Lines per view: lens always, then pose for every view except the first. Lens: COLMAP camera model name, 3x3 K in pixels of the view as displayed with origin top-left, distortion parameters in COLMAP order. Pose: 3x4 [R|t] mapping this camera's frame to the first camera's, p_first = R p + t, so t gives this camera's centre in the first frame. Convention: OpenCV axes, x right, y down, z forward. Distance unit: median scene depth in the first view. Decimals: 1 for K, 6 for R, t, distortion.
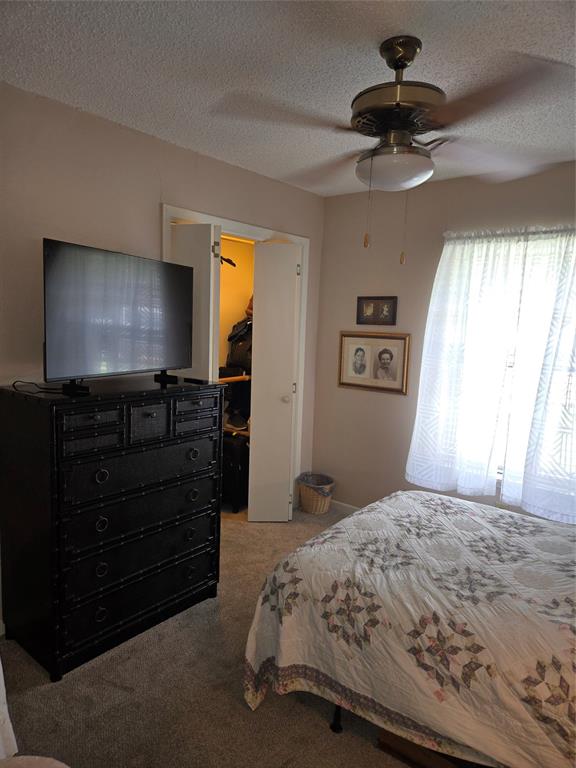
lens RADIAL K [[515.5, 0, 287.8], [0, 515.5, 384.4], [0, 0, 1]] dist [0.061401, -0.030788]
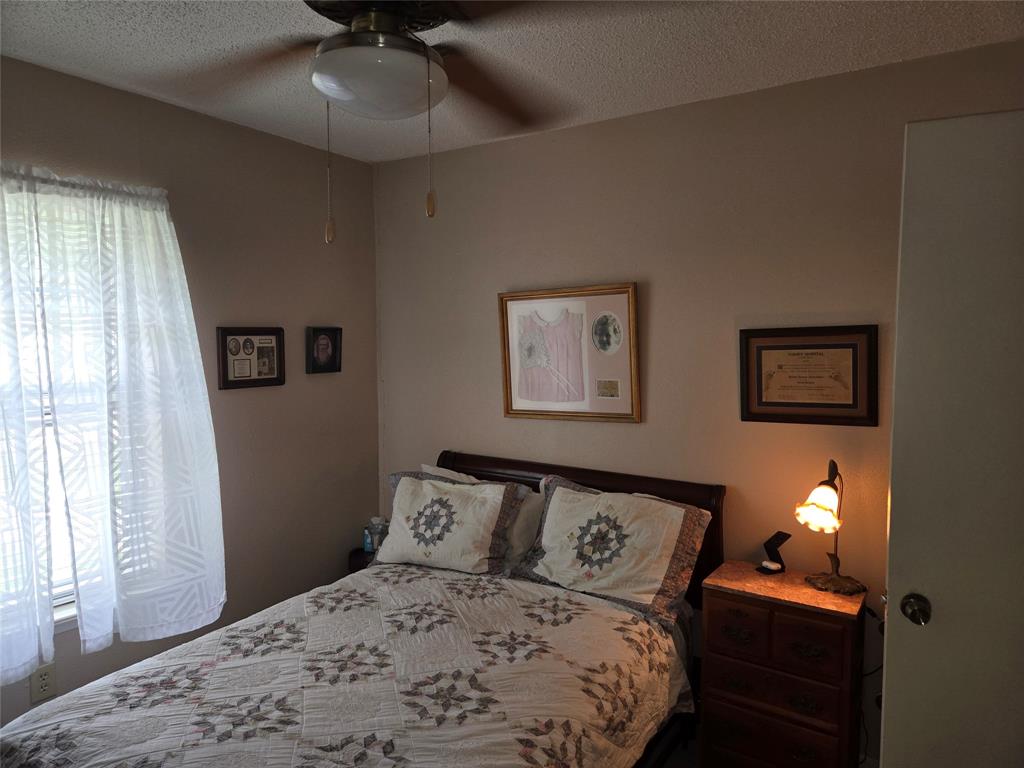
lens RADIAL K [[687.3, 0, 513.6], [0, 687.3, 385.3], [0, 0, 1]] dist [0.061401, -0.030788]
pose [[-0.083724, -0.114371, 0.989904, -0.462715], [0.125283, 0.984301, 0.124319, -0.128765], [-0.988582, 0.134427, -0.068081, 0.739830]]
